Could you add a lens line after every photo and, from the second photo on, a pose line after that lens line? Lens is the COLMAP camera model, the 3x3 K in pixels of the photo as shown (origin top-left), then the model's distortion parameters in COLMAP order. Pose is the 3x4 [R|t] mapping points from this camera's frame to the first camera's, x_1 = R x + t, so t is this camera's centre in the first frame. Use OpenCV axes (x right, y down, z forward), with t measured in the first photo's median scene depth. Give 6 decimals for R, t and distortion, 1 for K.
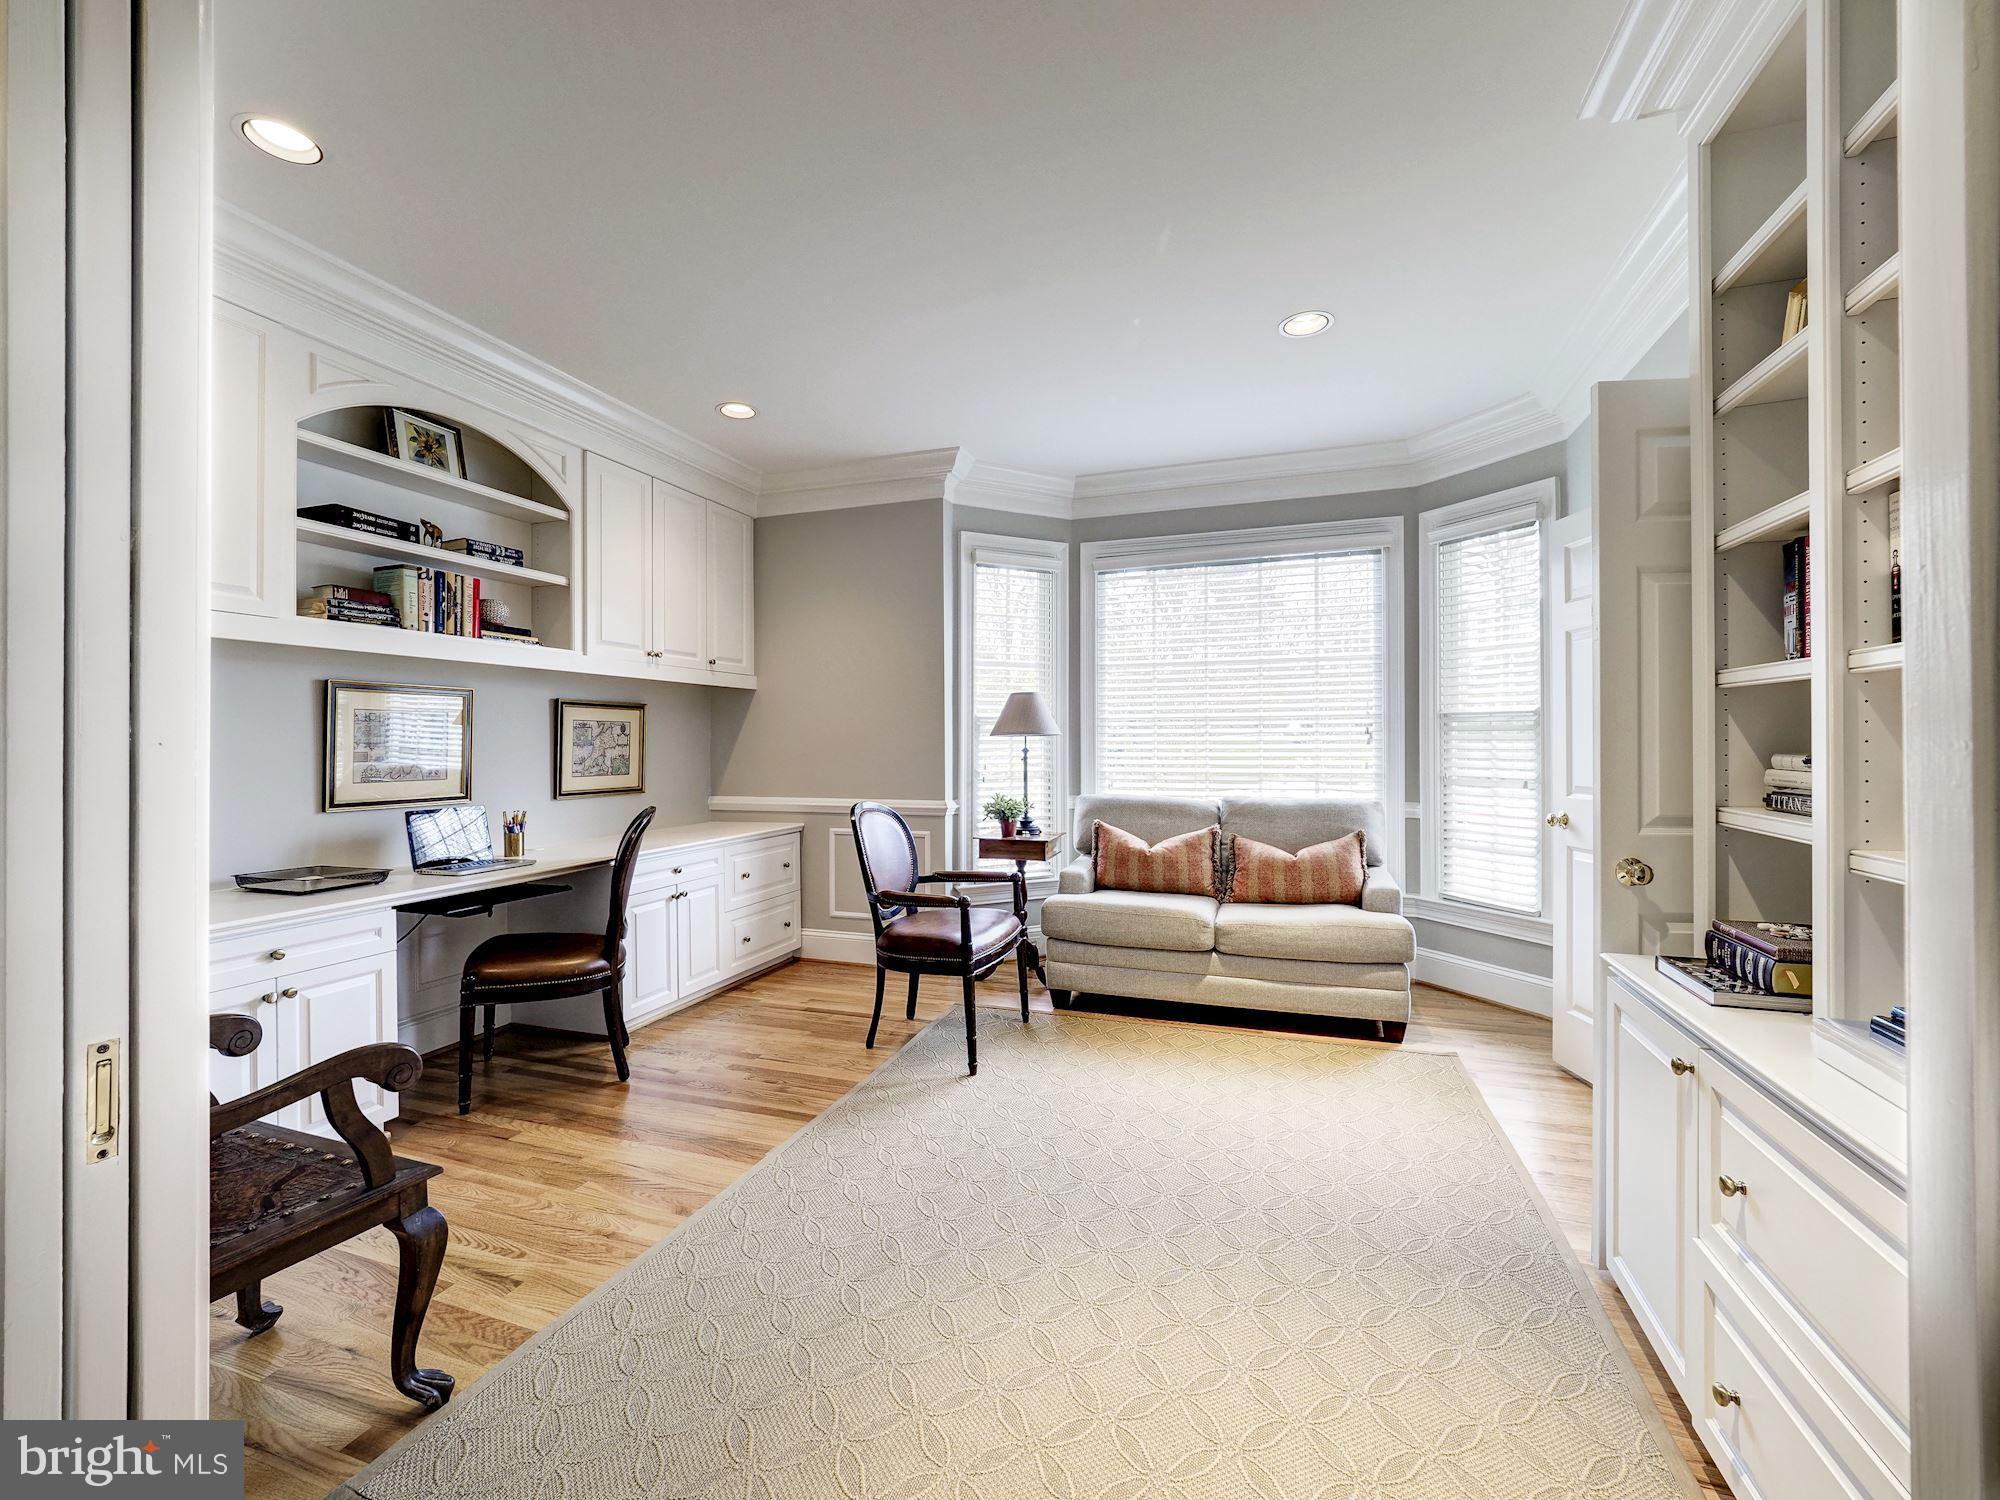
lens RADIAL K [[830.8, 0, 999.9], [0, 830.8, 744.4], [0, 0, 1]] dist [-0.006994, 0.000538]
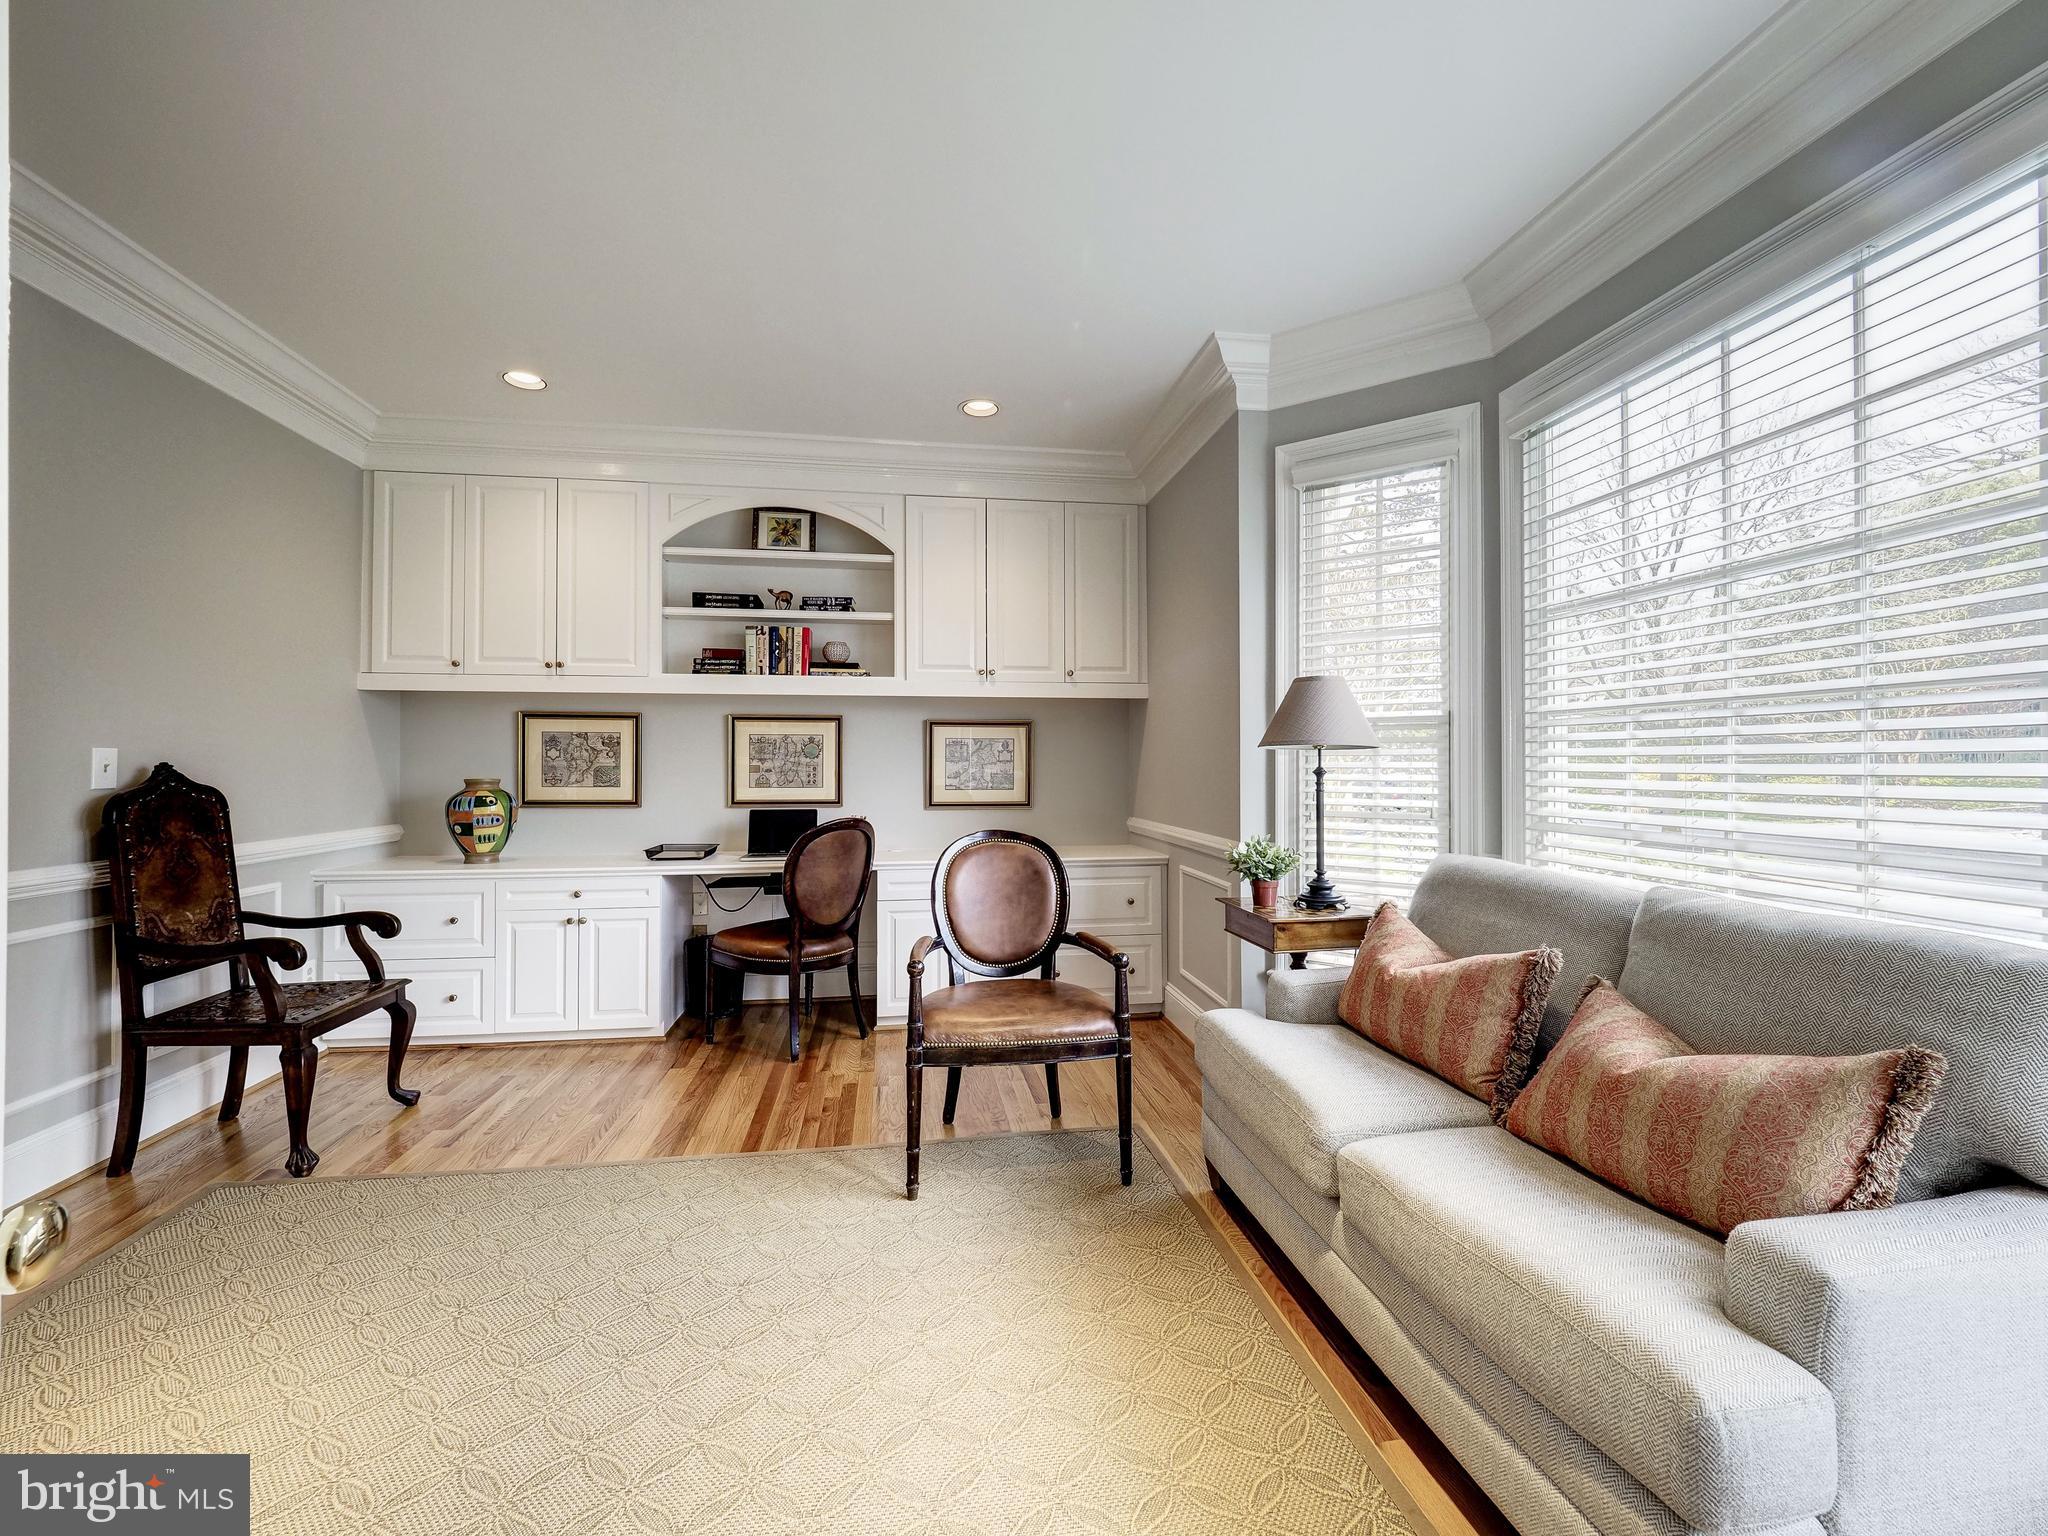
lens RADIAL K [[850.8, 0, 1020.1], [0, 850.8, 759.5], [0, 0, 1]] dist [-0.006994, 0.000538]
pose [[0.471057, -0.000130, -0.882103, 0.599055], [-0.002221, 0.999997, -0.001334, 0.000173], [0.882100, 0.002587, 0.471055, 0.624897]]
